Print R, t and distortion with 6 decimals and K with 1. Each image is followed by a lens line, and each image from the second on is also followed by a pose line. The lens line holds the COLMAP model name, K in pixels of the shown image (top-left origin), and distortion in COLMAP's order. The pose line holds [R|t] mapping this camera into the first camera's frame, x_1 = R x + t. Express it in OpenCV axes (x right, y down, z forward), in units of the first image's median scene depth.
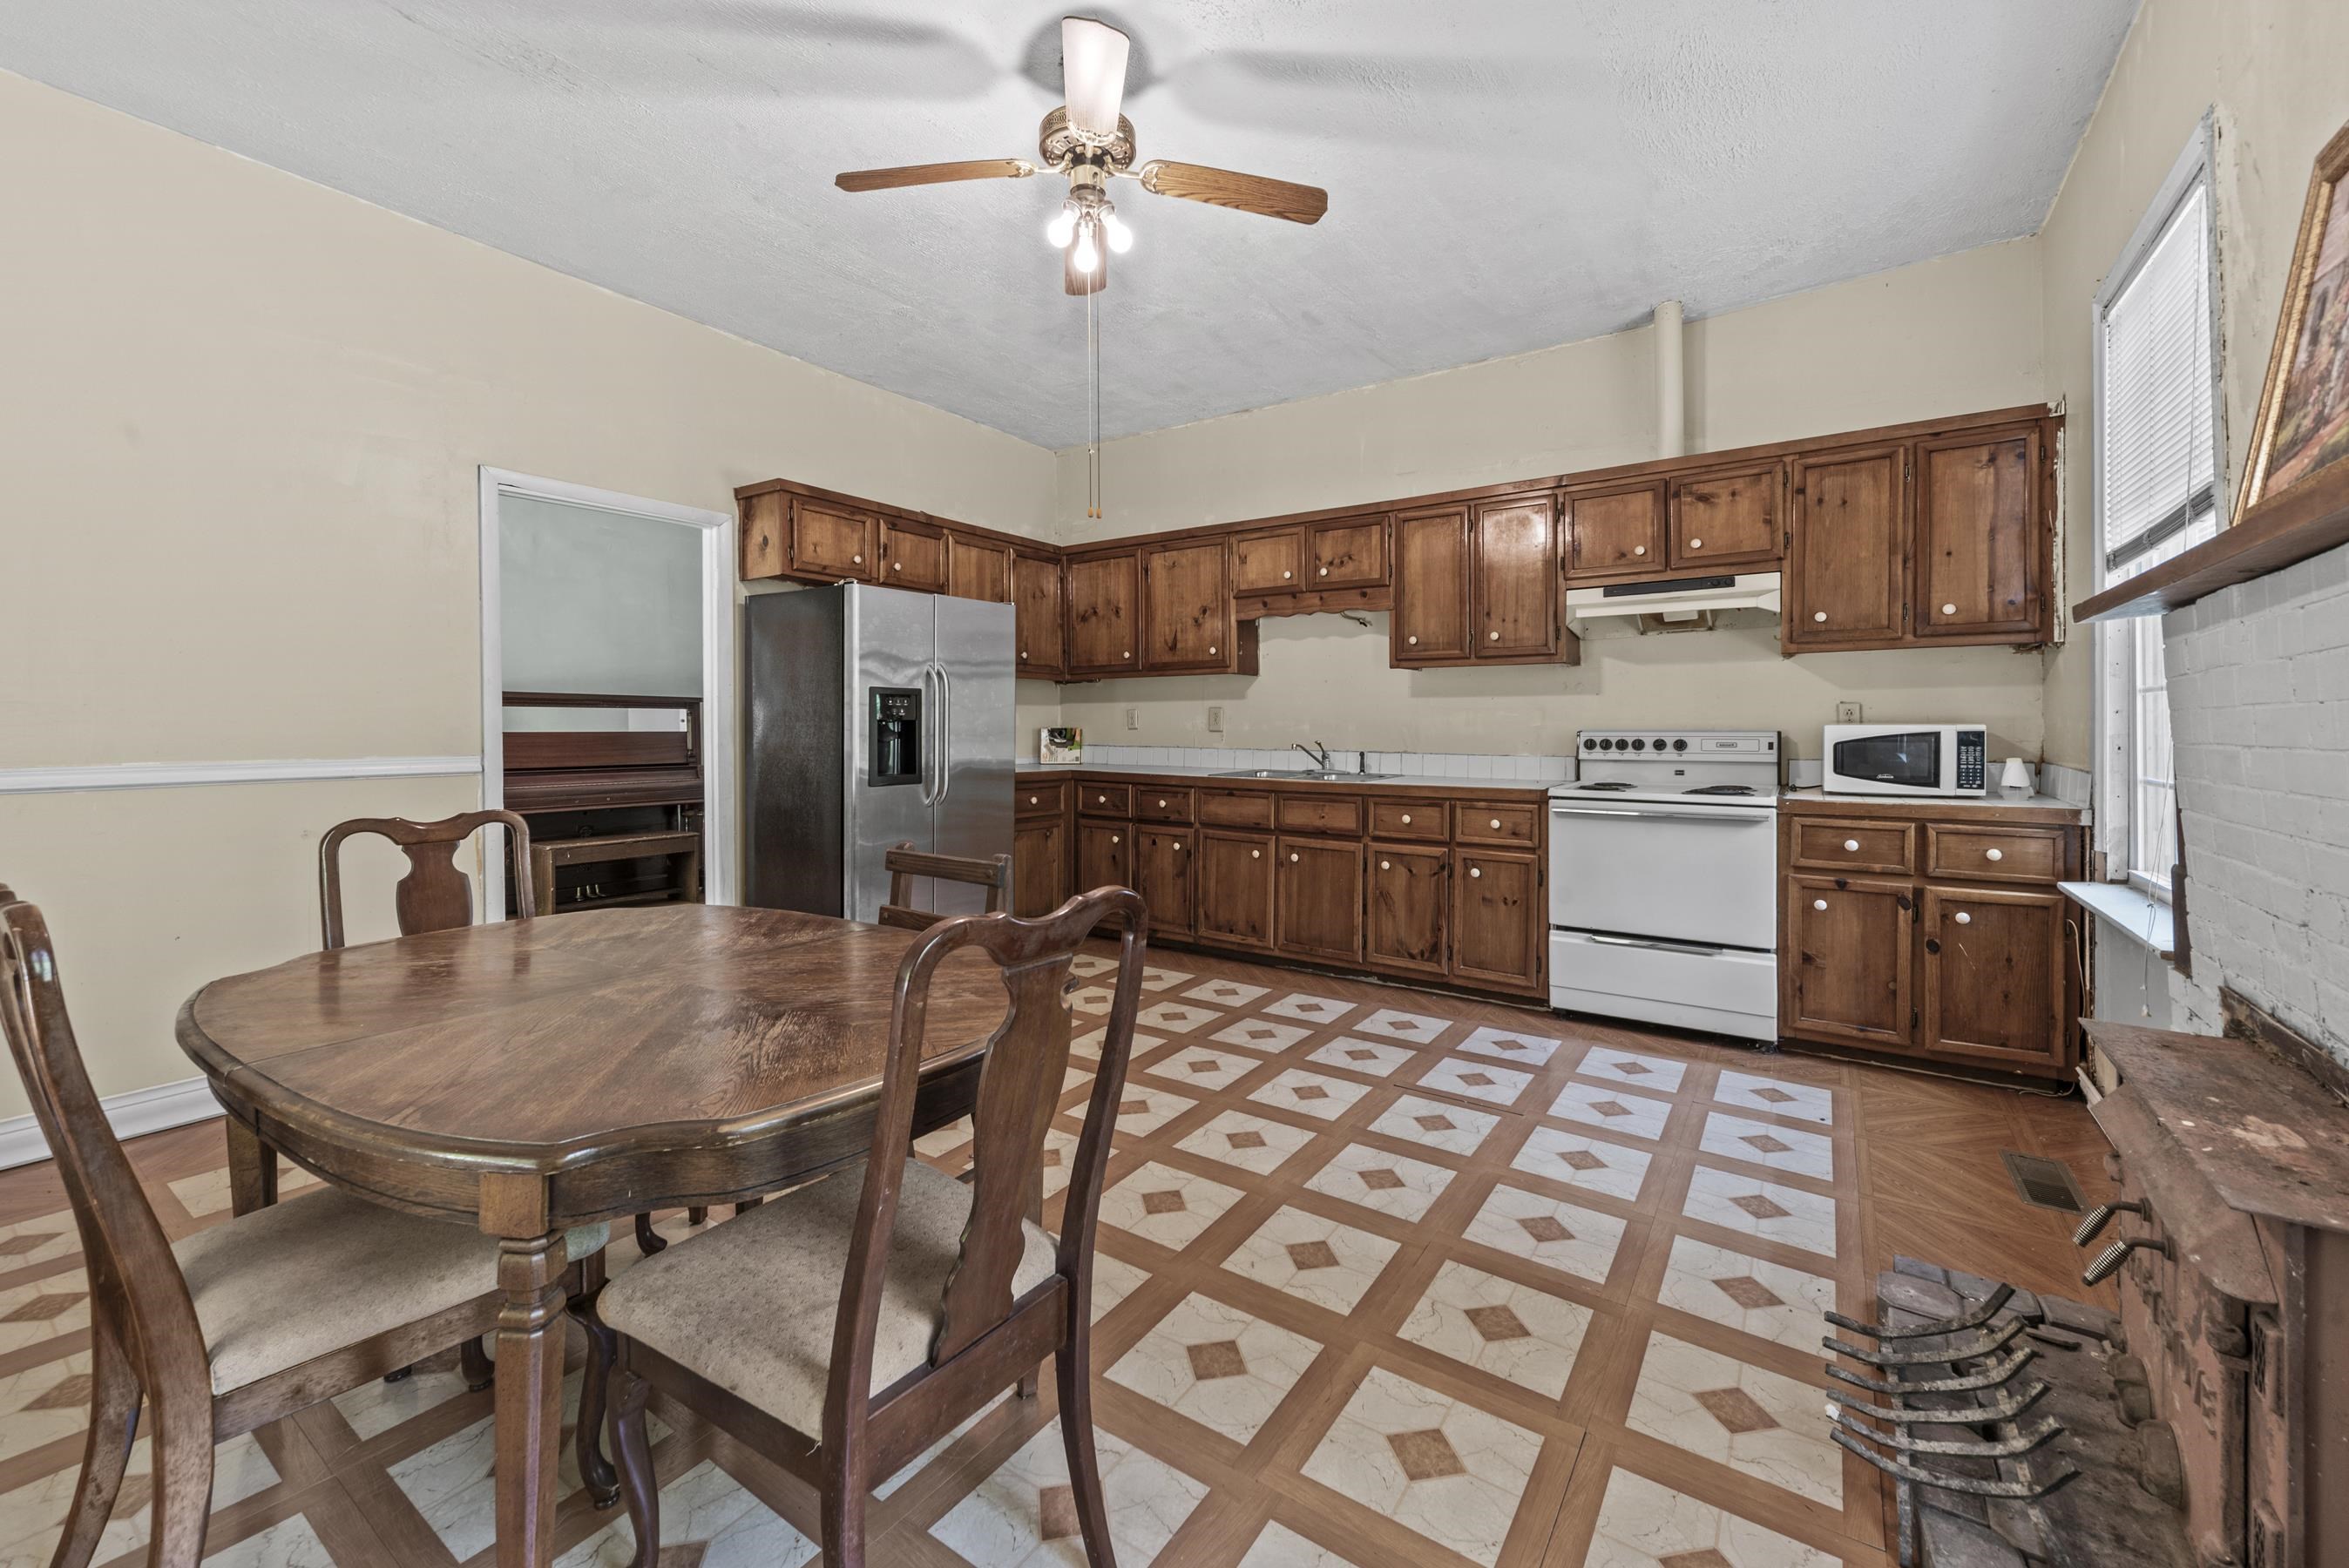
lens RADIAL K [[944.1, 0, 1171.7], [0, 944.1, 722.7], [0, 0, 1]] dist [0.021364, -0.000051]
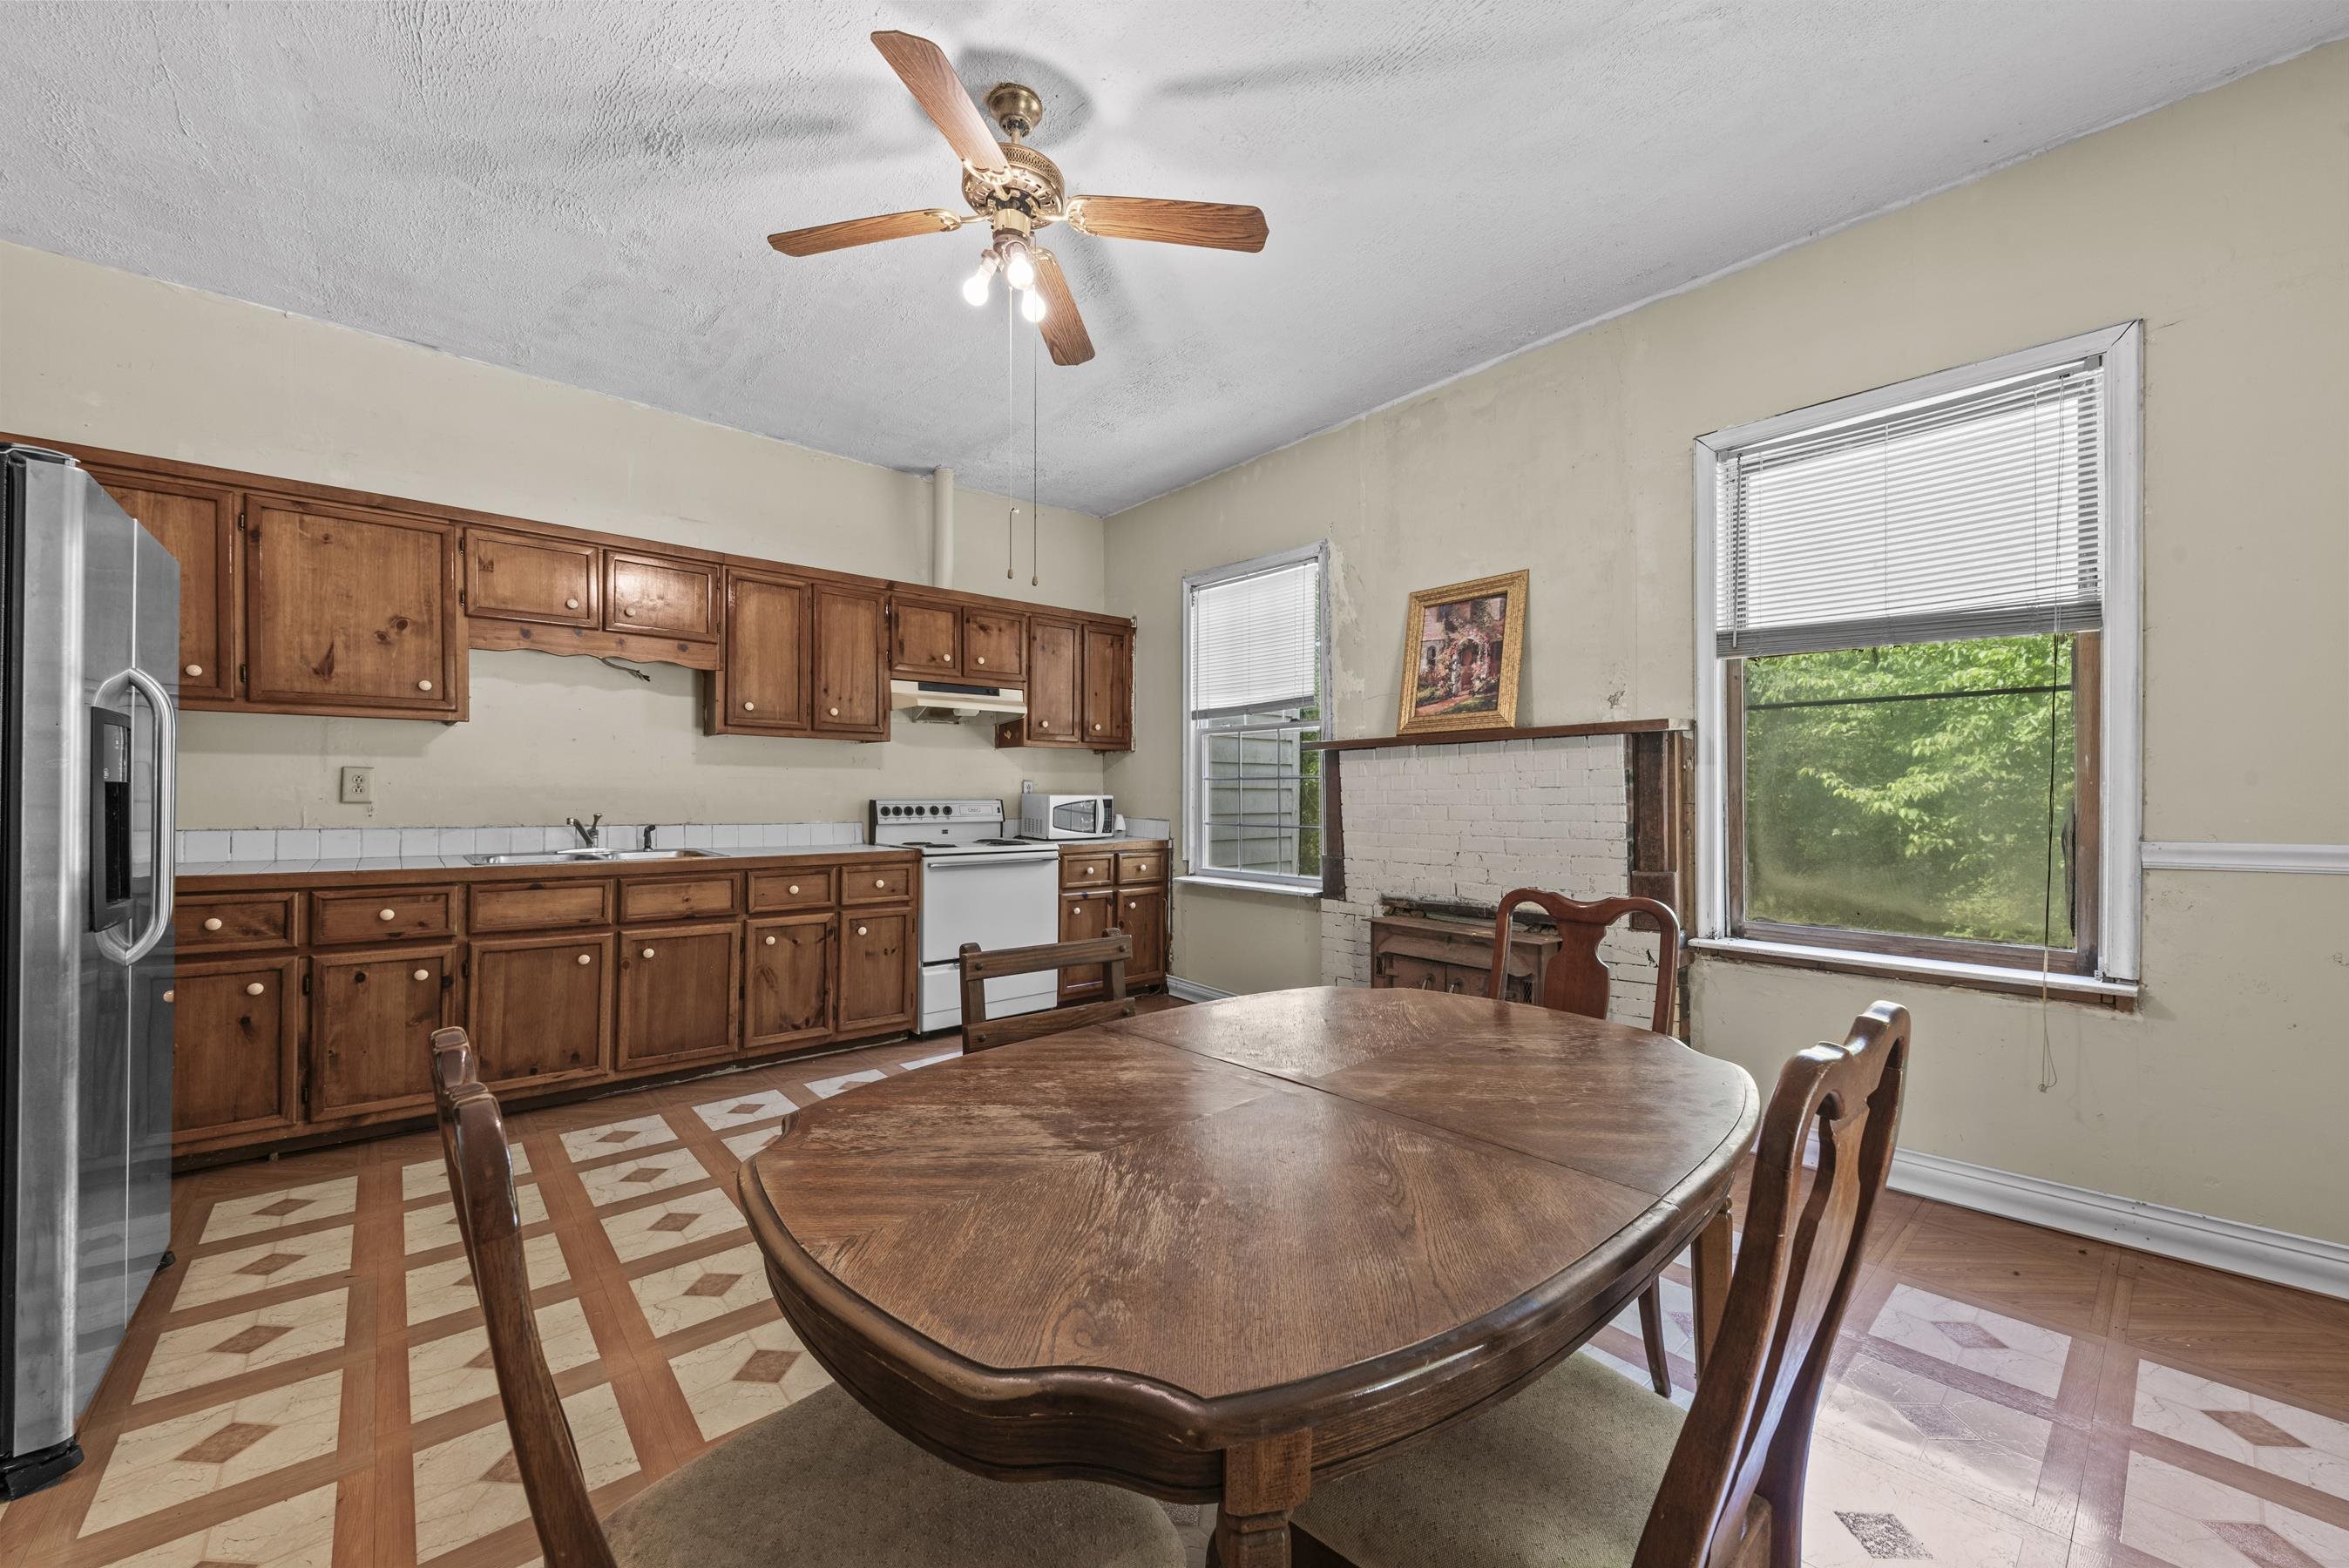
lens RADIAL K [[893.7, 0, 1171.4], [0, 893.7, 793.6], [0, 0, 1]] dist [0.012993, -0.000100]
pose [[0.259003, 0.003143, 0.965871, -0.560408], [-0.005706, 0.999982, -0.001724, 0.000748], [-0.965860, -0.005064, 0.259016, 0.381568]]
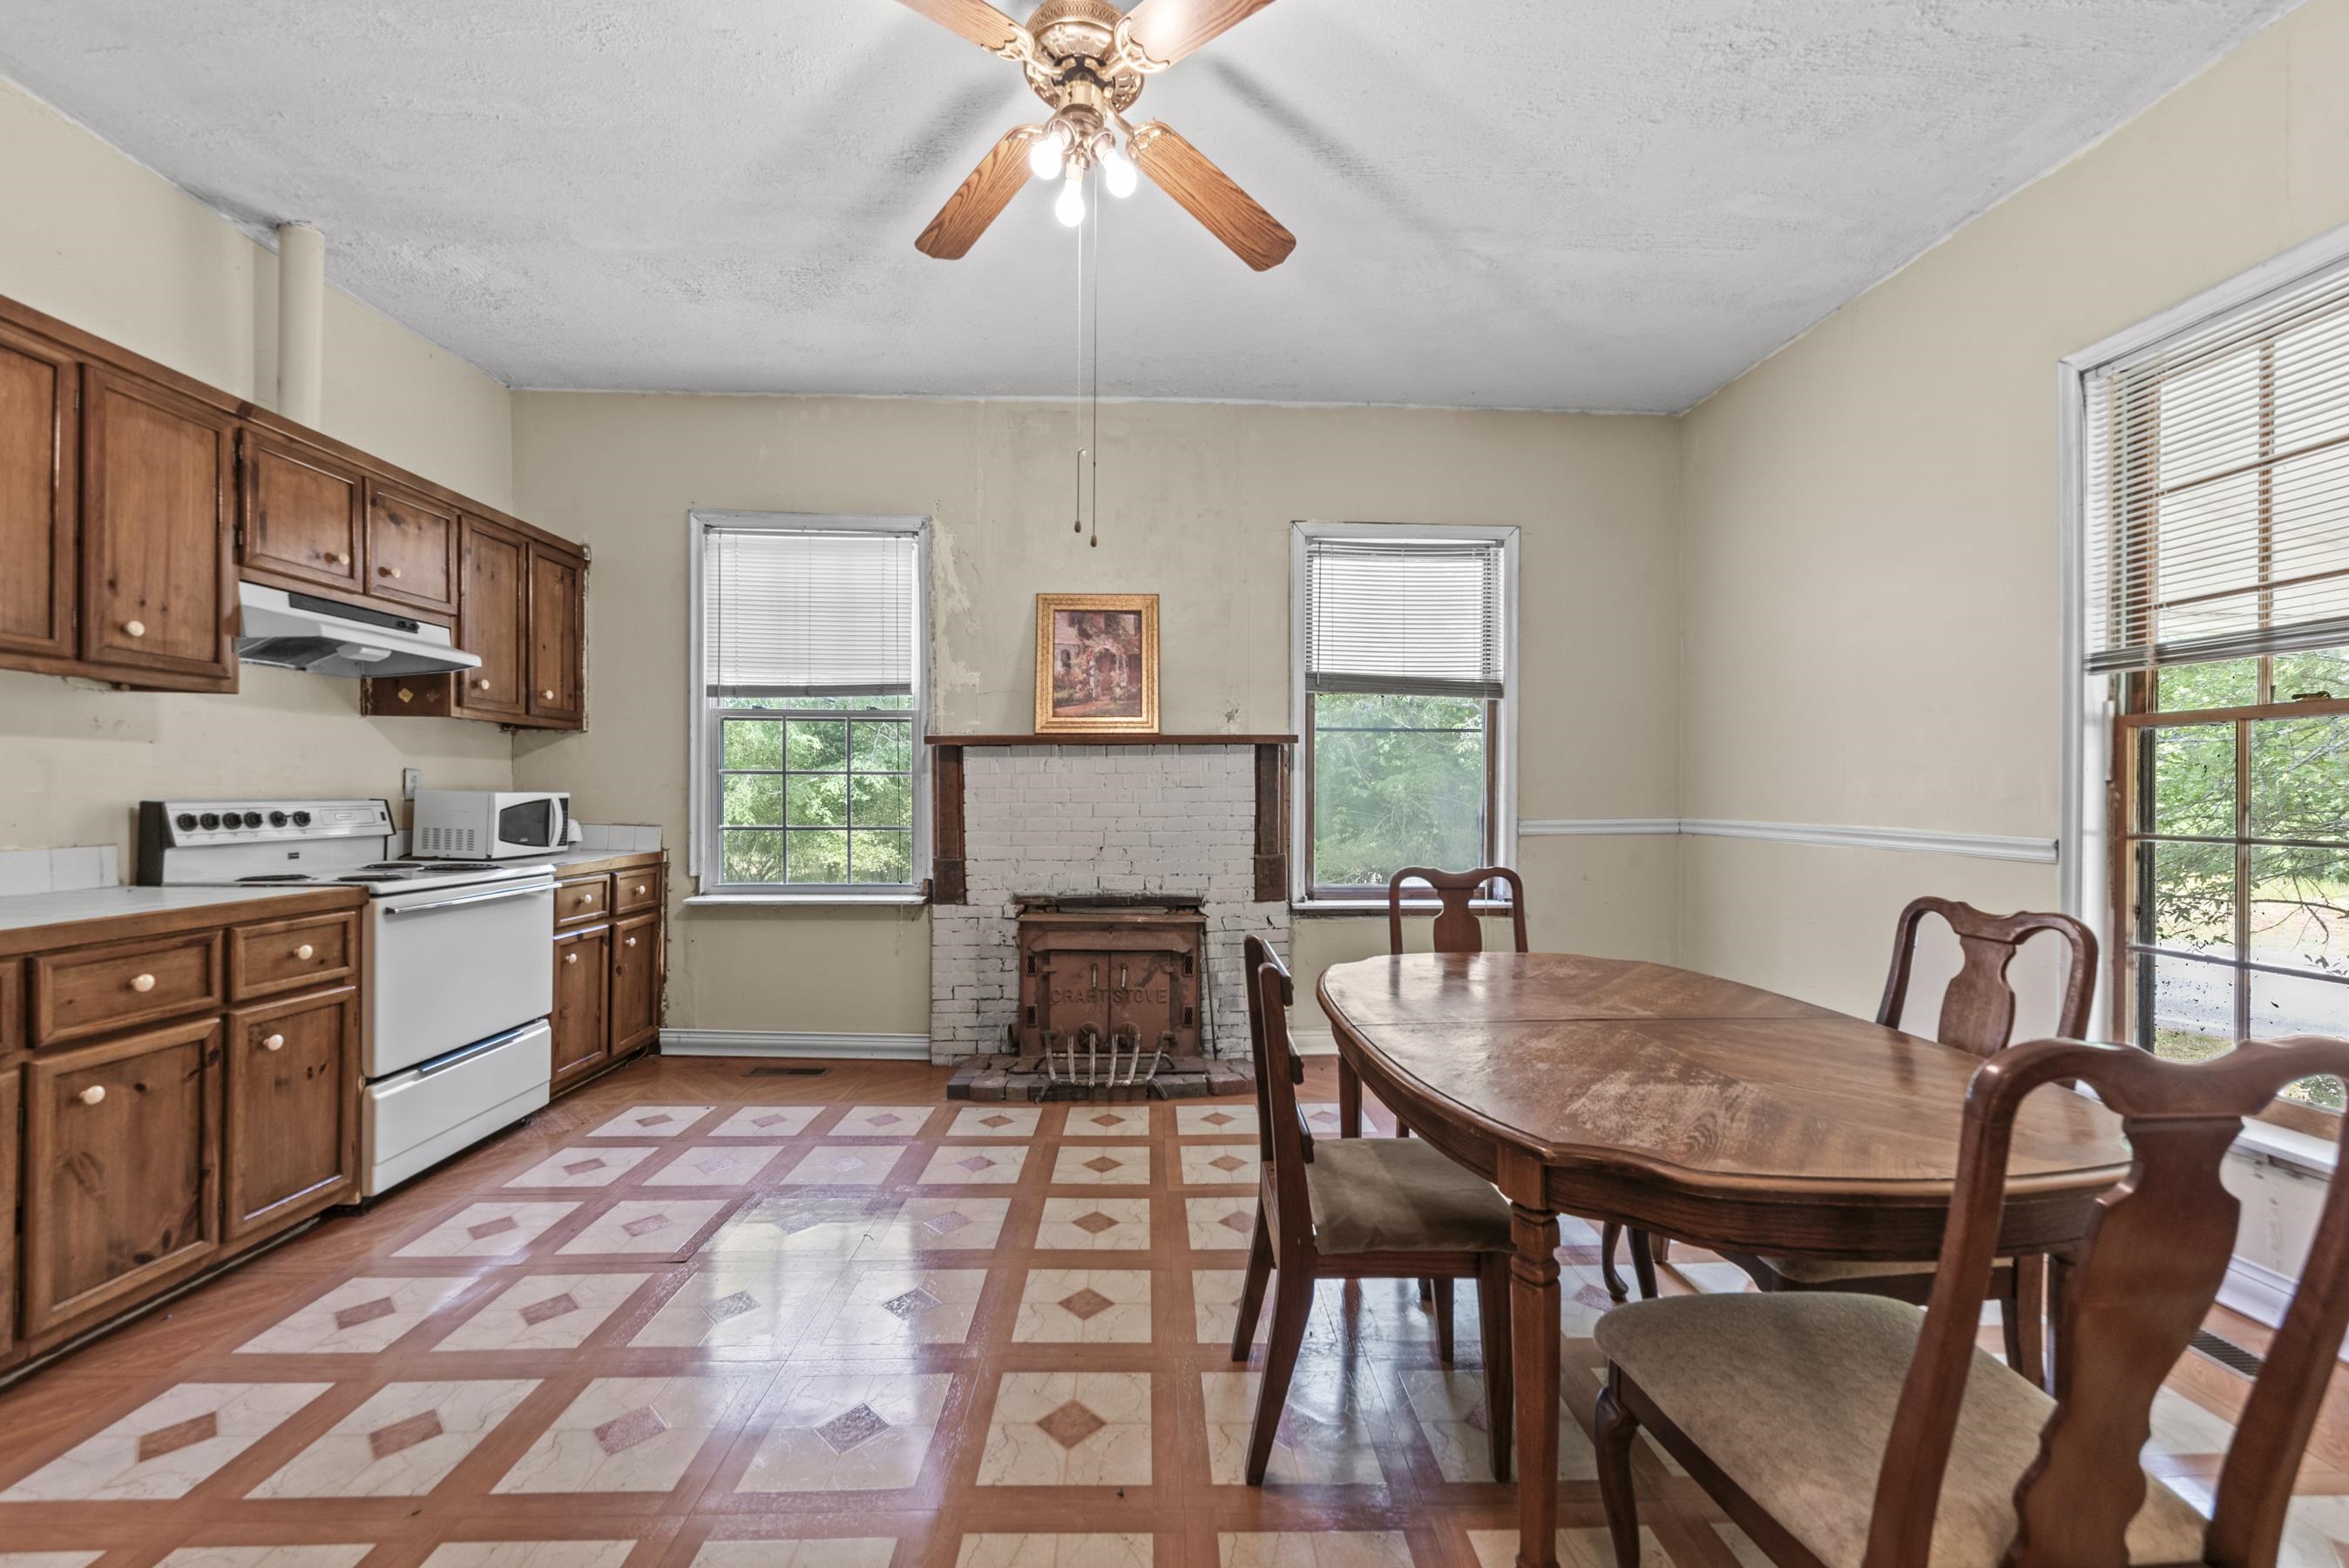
lens RADIAL K [[917.4, 0, 1171.0], [0, 917.4, 795.5], [0, 0, 1]] dist [0.000758, -0.000078]
pose [[-0.588949, -0.002667, 0.808166, -0.456084], [-0.006072, 0.999981, -0.001125, 0.001964], [-0.808148, -0.005570, -0.588954, 0.859481]]
